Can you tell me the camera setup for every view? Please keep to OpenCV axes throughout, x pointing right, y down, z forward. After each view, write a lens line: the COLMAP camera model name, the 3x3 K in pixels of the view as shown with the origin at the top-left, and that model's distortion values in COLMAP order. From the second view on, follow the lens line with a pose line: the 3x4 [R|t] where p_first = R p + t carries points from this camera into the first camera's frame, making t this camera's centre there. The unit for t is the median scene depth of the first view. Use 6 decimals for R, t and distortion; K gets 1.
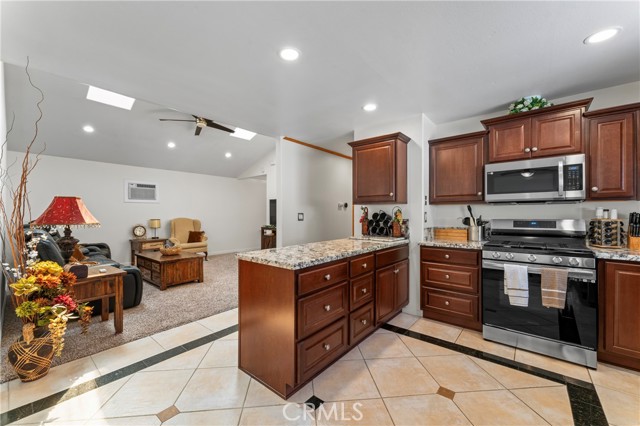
lens RADIAL K [[255.7, 0, 319.4], [0, 255.7, 214.5], [0, 0, 1]] dist [0.001524, -0.000384]
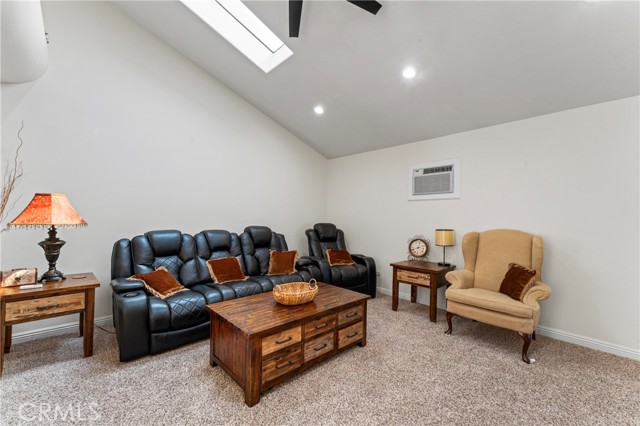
lens RADIAL K [[255.7, 0, 313.4], [0, 255.7, 217.0], [0, 0, 1]] dist [0.001524, -0.000384]
pose [[-0.120862, -0.004137, -0.992661, -0.171657], [-0.018806, 0.999821, -0.001877, -0.000647], [0.992491, 0.018441, -0.120919, 1.697050]]
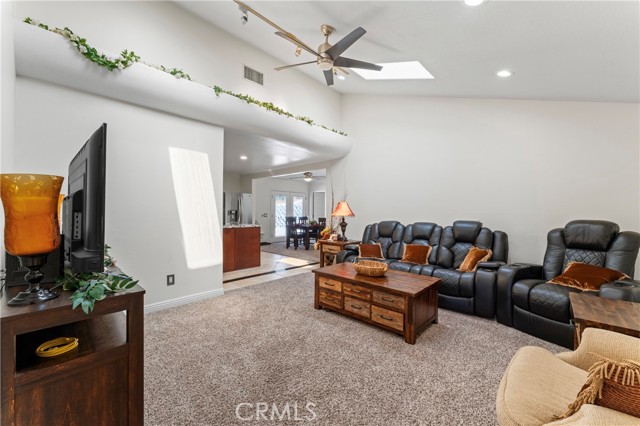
lens RADIAL K [[255.7, 0, 326.2], [0, 255.7, 208.4], [0, 0, 1]] dist [0.001524, -0.000384]
pose [[-0.999347, 0.000141, 0.036124, -0.786743], [-0.000152, 0.999967, -0.008093, -0.000915], [-0.036124, -0.008093, -0.999315, 2.572866]]
